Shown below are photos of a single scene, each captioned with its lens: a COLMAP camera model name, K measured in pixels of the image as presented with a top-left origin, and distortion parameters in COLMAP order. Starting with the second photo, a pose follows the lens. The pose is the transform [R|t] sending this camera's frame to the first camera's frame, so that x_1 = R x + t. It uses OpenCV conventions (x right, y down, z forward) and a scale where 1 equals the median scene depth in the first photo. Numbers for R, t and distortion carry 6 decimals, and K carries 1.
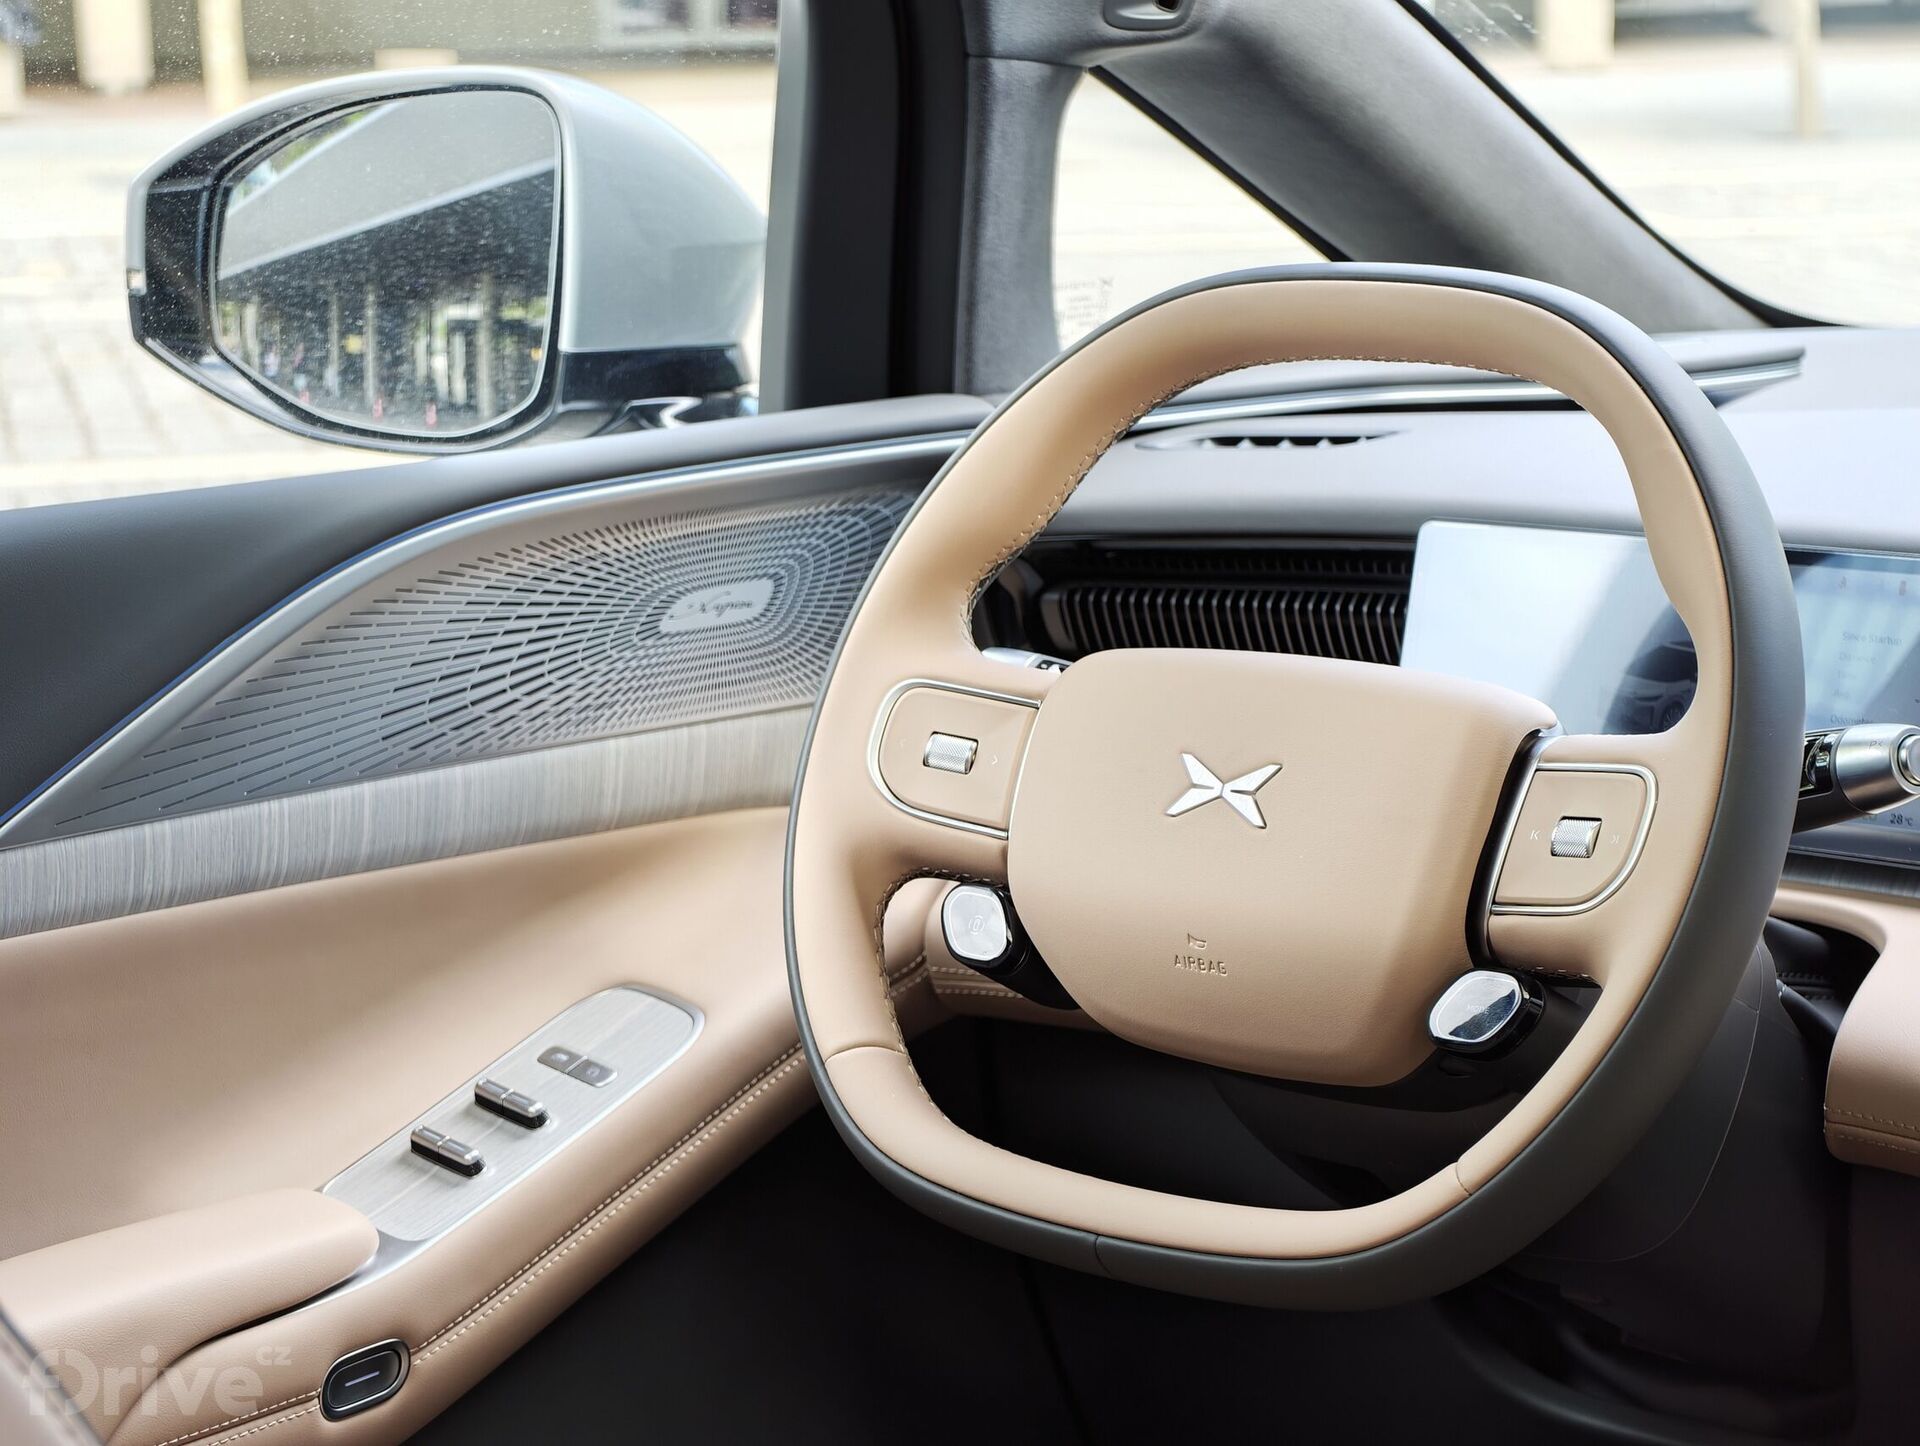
lens RADIAL K [[4334.9, 0, 962.1], [0, 4334.9, 718.7], [0, 0, 1]] dist [0.228618, 0.000000]
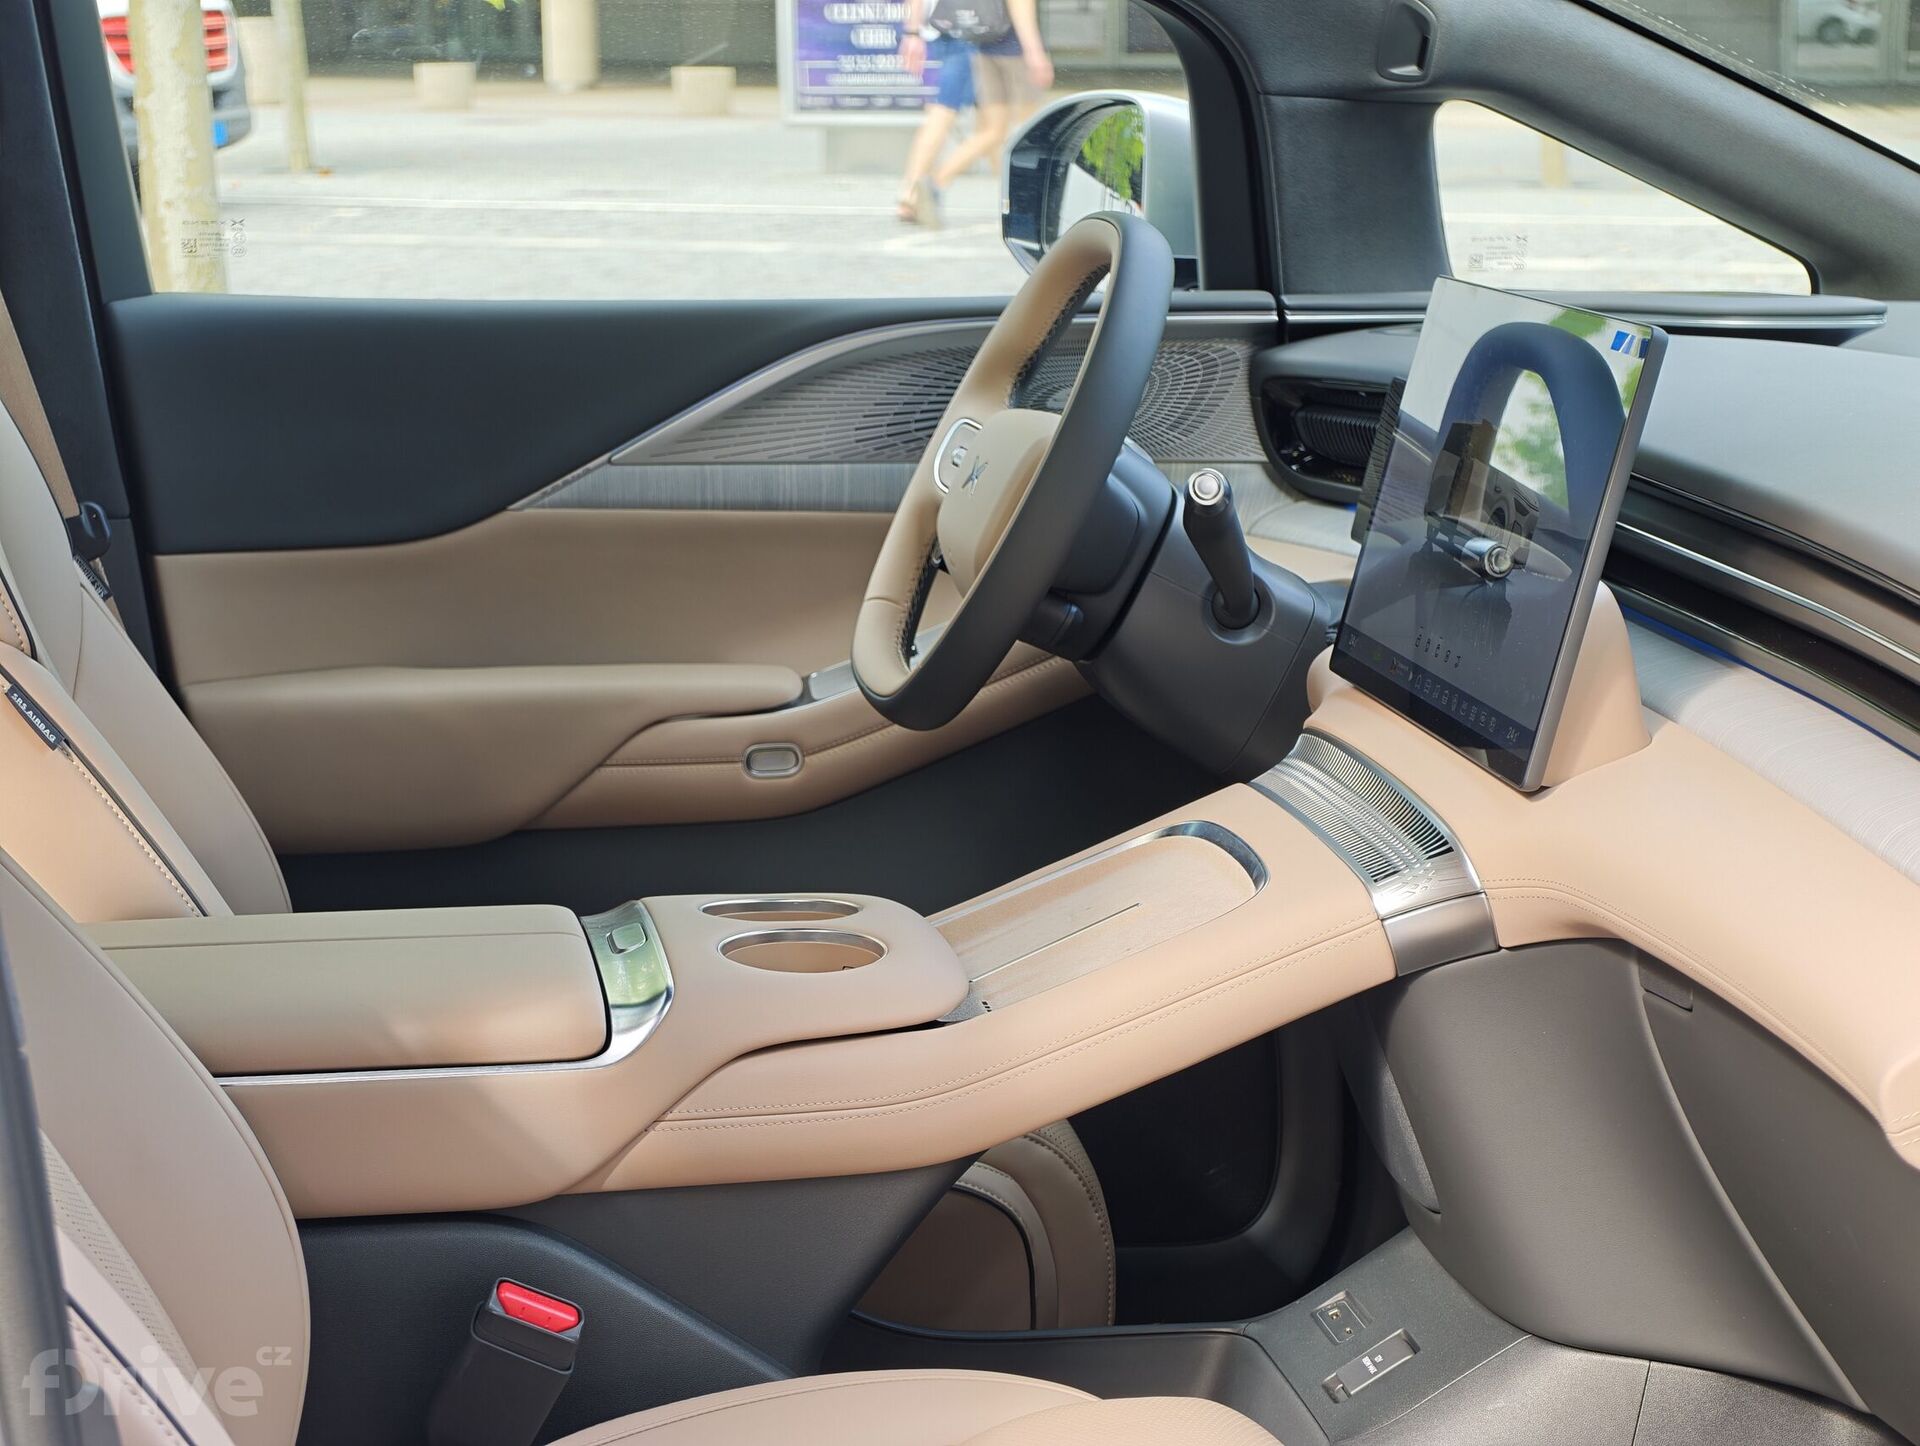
lens RADIAL K [[4334.9, 0, 954.6], [0, 4334.9, 725.9], [0, 0, 1]] dist [0.228618, 0.000000]
pose [[0.753929, 0.128972, -0.644172, 1.123762], [-0.126027, 0.990722, 0.050856, 0.025478], [0.644754, 0.042841, 0.763188, -0.412911]]
